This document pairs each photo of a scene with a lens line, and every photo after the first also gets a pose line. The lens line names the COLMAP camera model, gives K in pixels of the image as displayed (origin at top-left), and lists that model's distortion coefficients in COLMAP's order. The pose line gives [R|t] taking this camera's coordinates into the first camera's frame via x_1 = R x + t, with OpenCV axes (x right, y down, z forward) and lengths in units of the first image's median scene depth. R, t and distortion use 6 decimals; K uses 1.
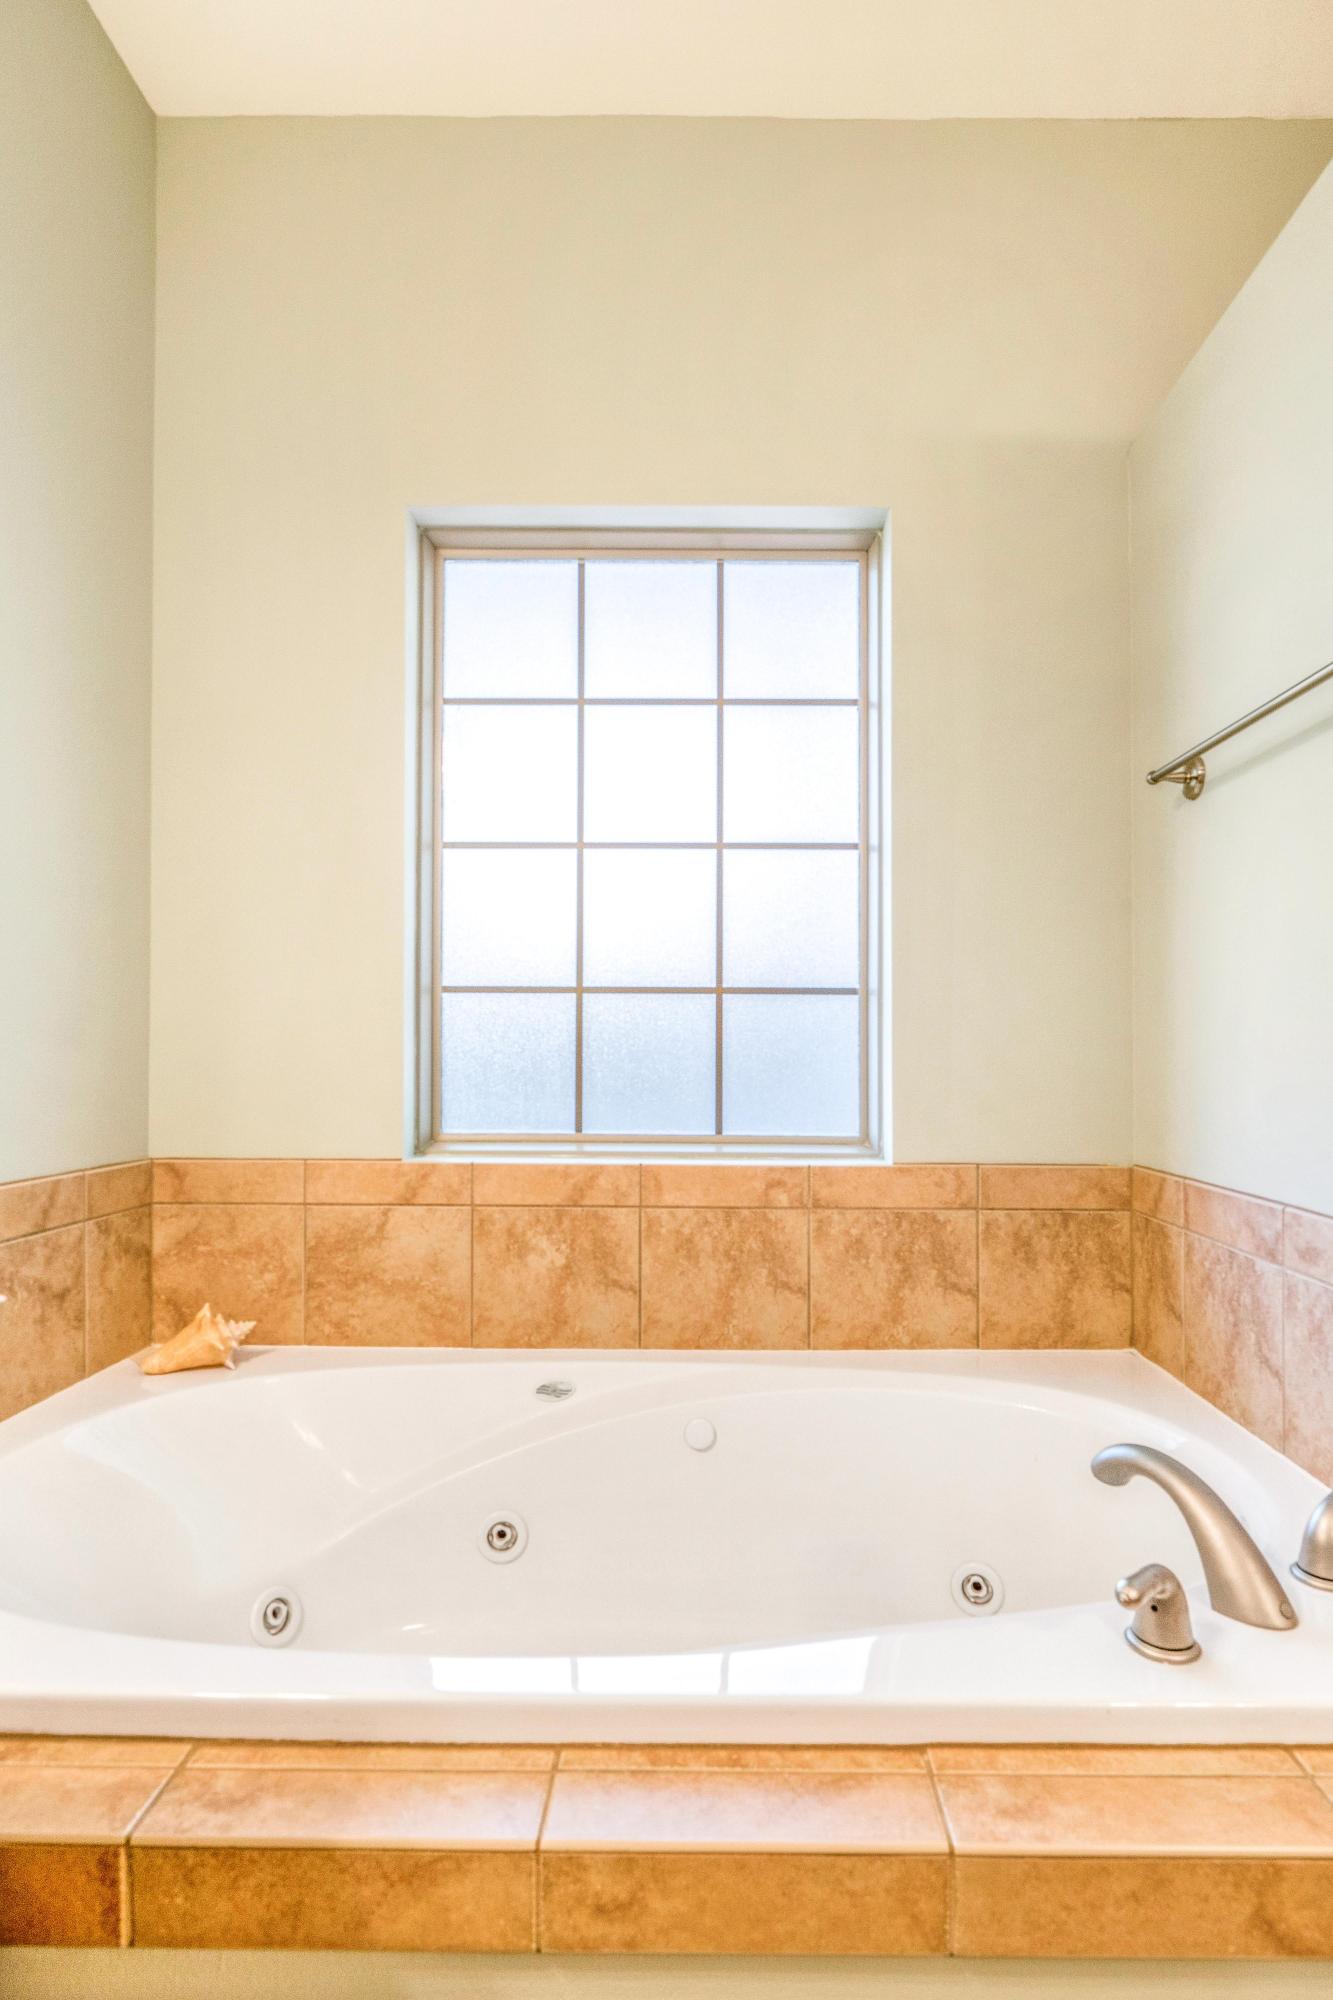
lens RADIAL K [[1077.0, 0, 677.5], [0, 1077.0, 1005.1], [0, 0, 1]] dist [-0.005861, -0.004116]
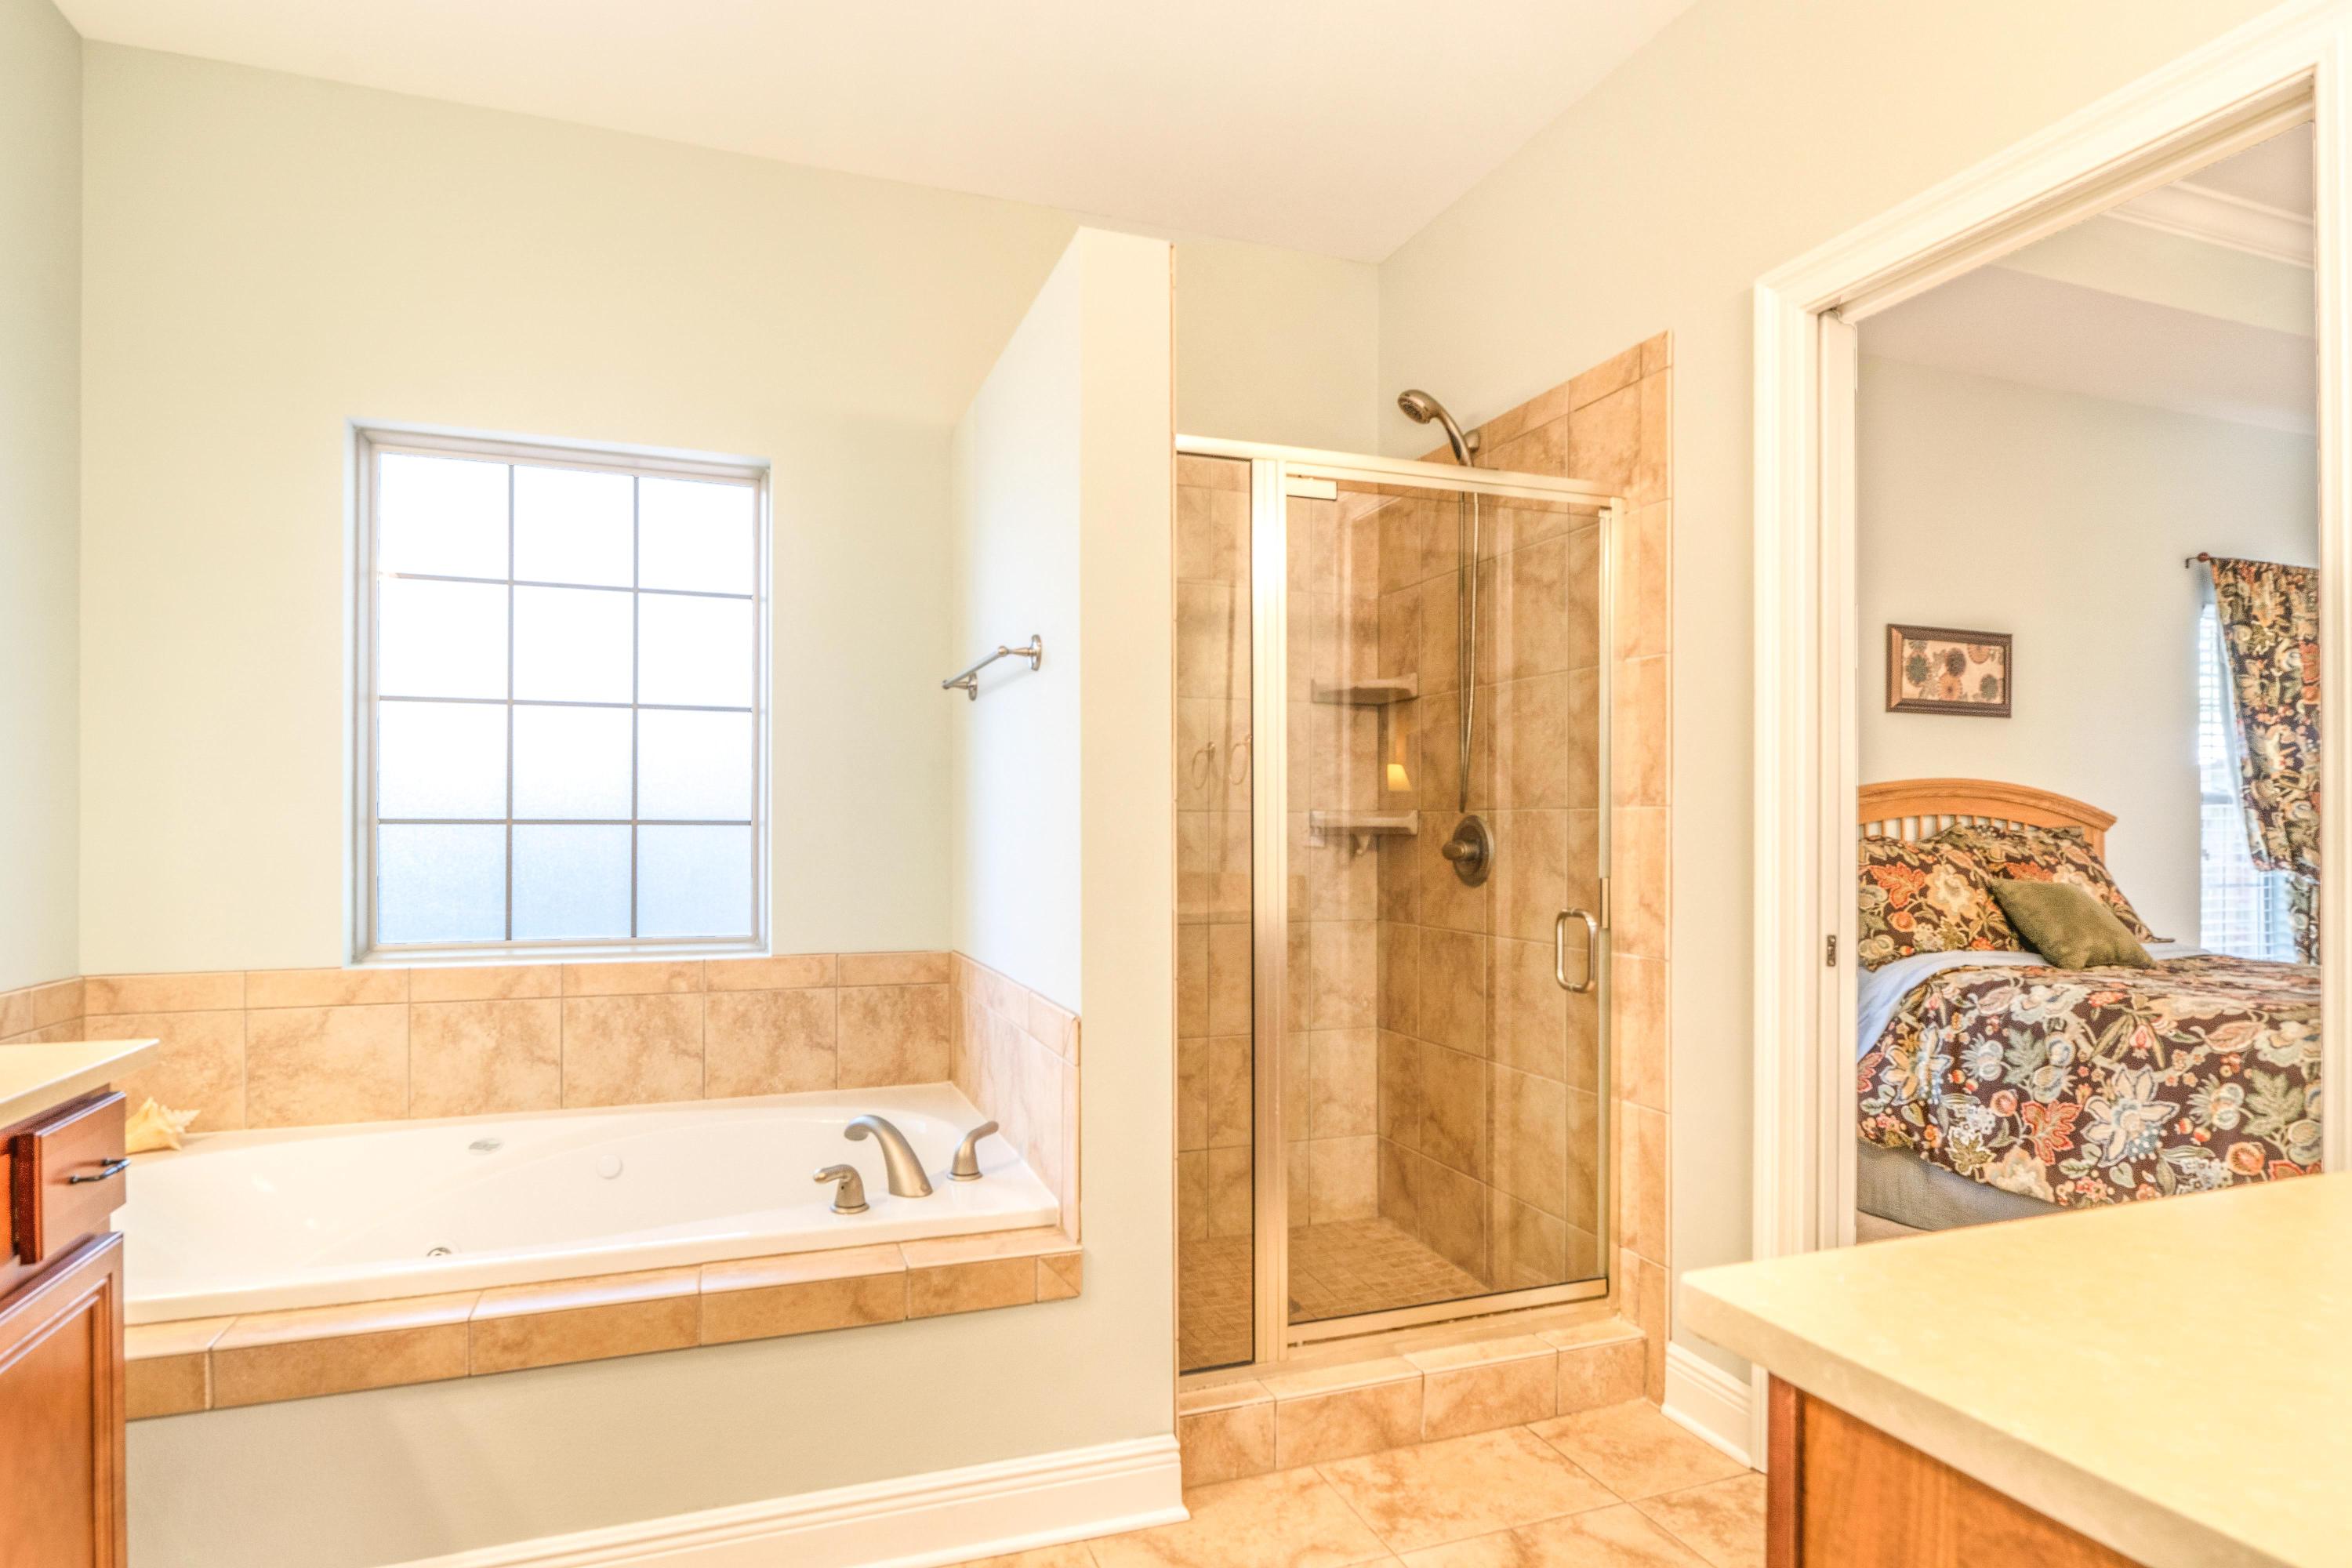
lens RADIAL K [[1266.6, 0, 1163.2], [0, 1266.6, 813.3], [0, 0, 1]] dist [-0.005861, -0.004116]
pose [[0.932251, 0.002853, 0.361802, 0.085141], [-0.014199, 0.999487, 0.028706, -0.080162], [-0.361534, -0.031899, 0.931813, -0.624496]]
